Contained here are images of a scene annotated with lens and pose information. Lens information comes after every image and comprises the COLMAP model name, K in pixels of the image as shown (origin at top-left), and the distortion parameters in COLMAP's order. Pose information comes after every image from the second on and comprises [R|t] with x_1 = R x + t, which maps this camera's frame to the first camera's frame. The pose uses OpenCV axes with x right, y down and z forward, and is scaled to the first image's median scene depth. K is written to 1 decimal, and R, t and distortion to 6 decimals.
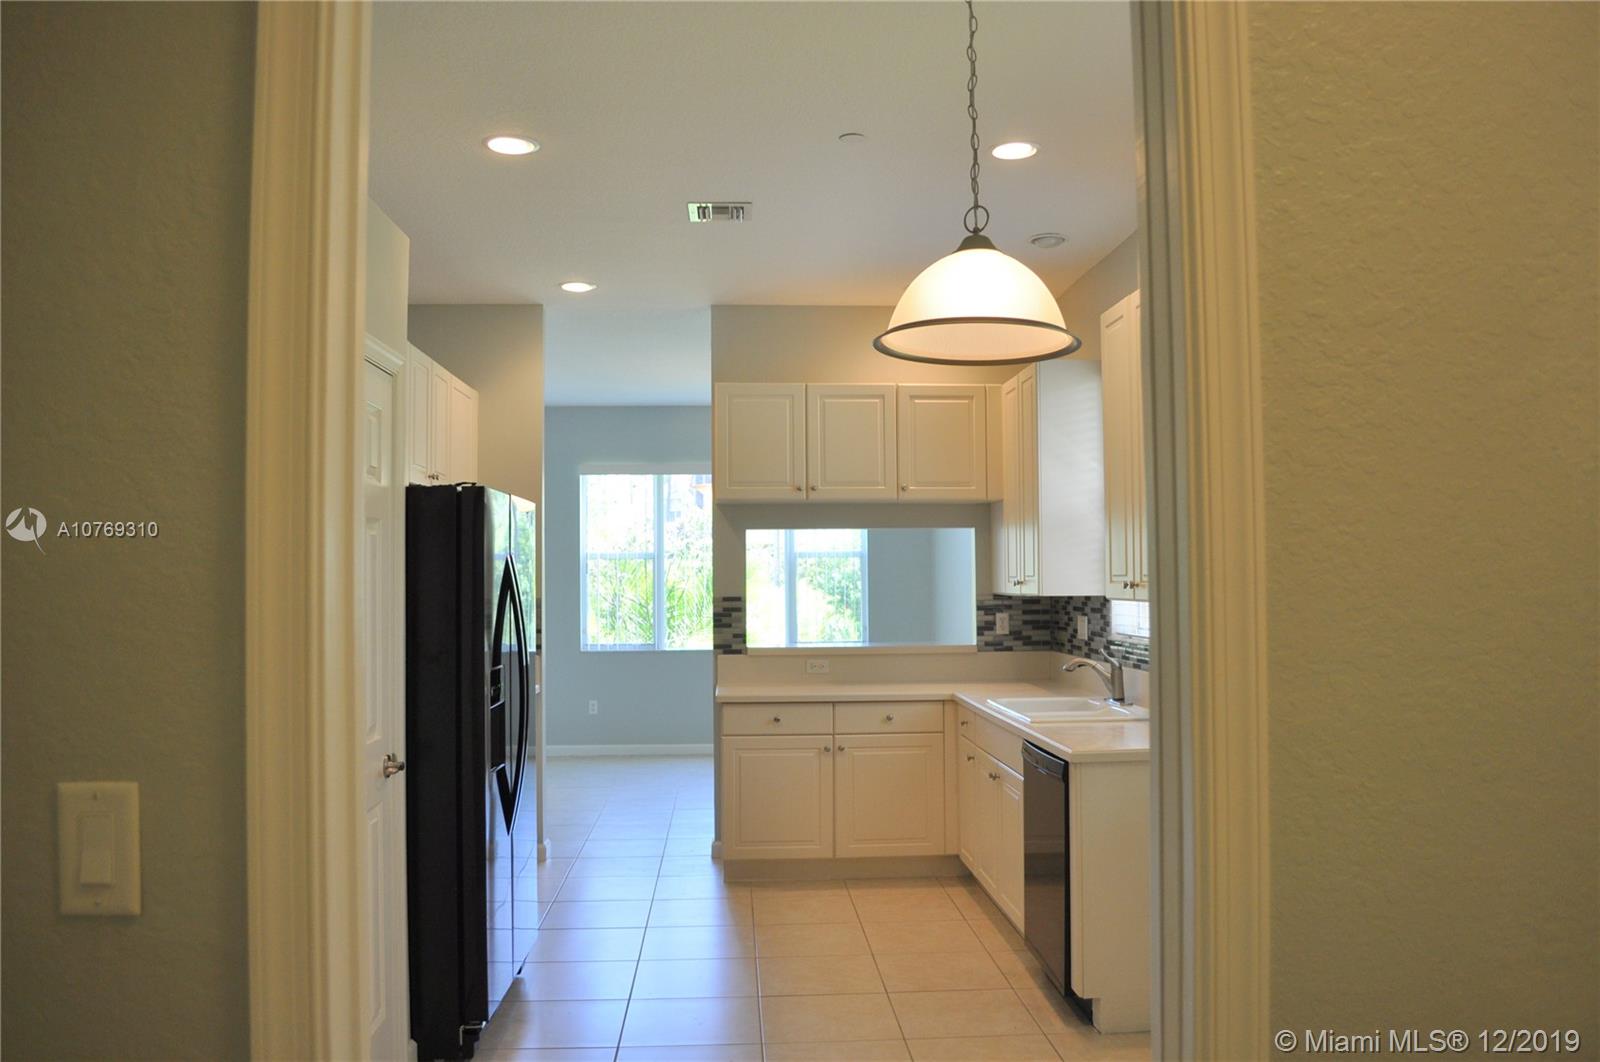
lens RADIAL K [[1246.5, 0, 800.0], [0, 1246.5, 531.0], [0, 0, 1]] dist [-0.080302, 0.001019]
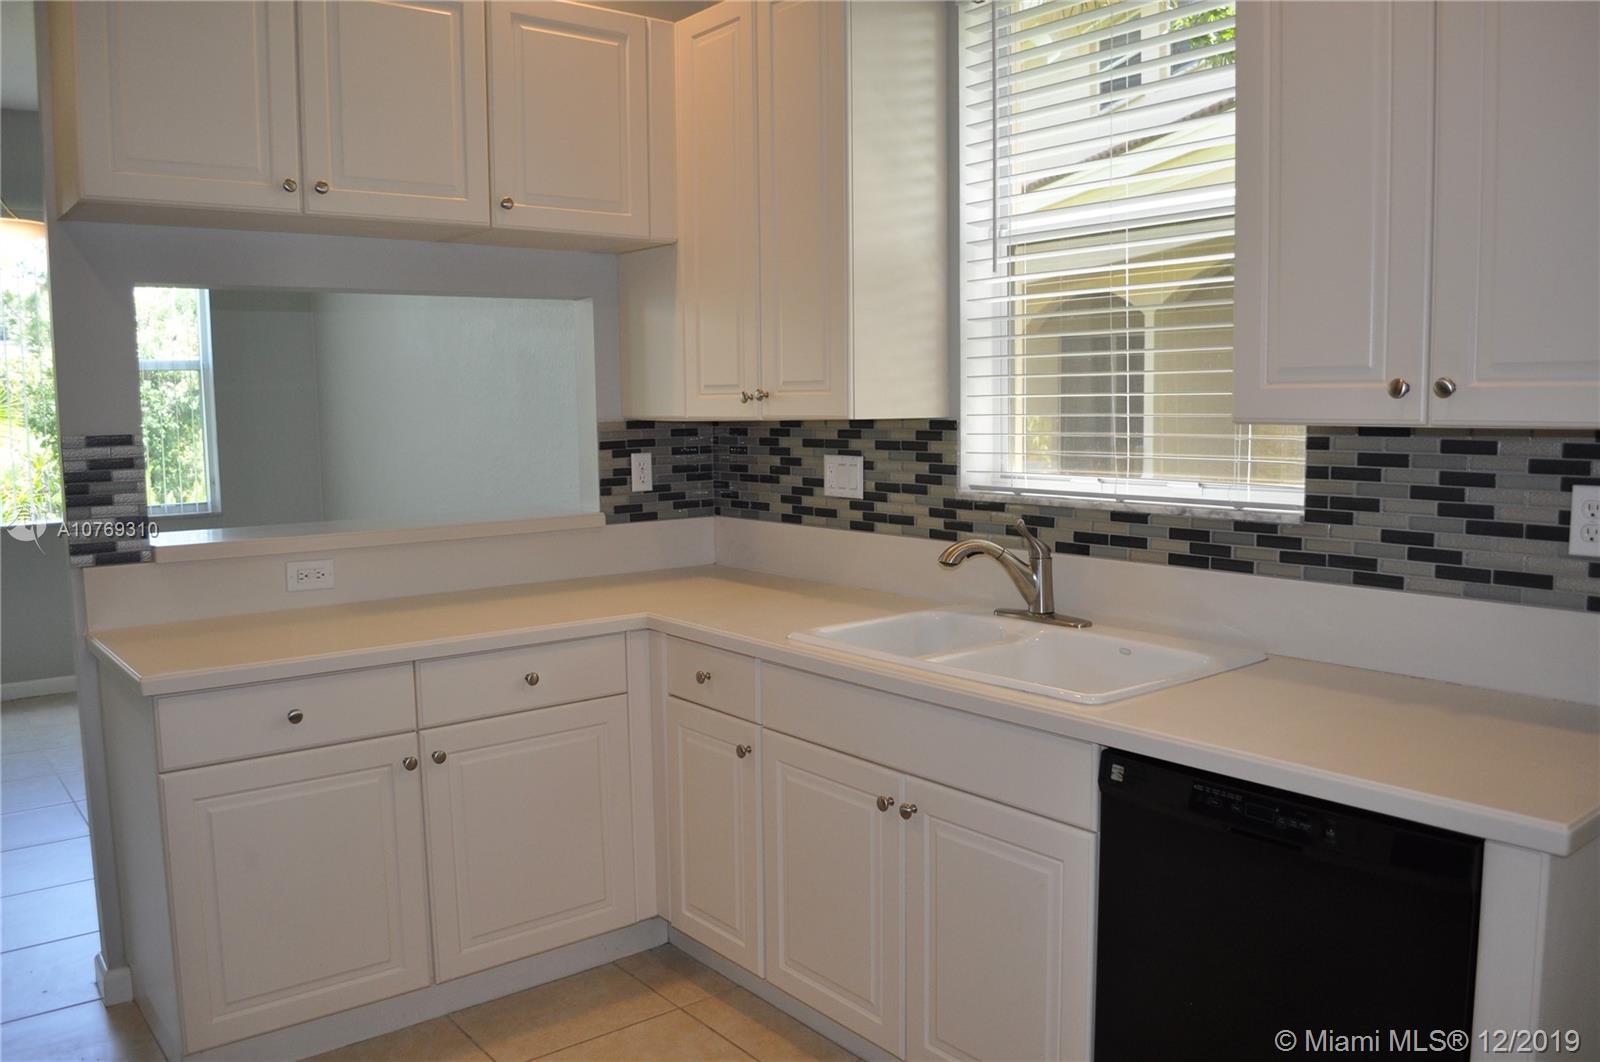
lens RADIAL K [[1246.5, 0, 800.0], [0, 1246.5, 531.0], [0, 0, 1]] dist [-0.080302, 0.001019]
pose [[0.810278, -0.063534, 0.582591, -0.108493], [-0.015926, 0.991352, 0.130261, 0.026767], [-0.585829, -0.114826, 0.802259, 0.509652]]
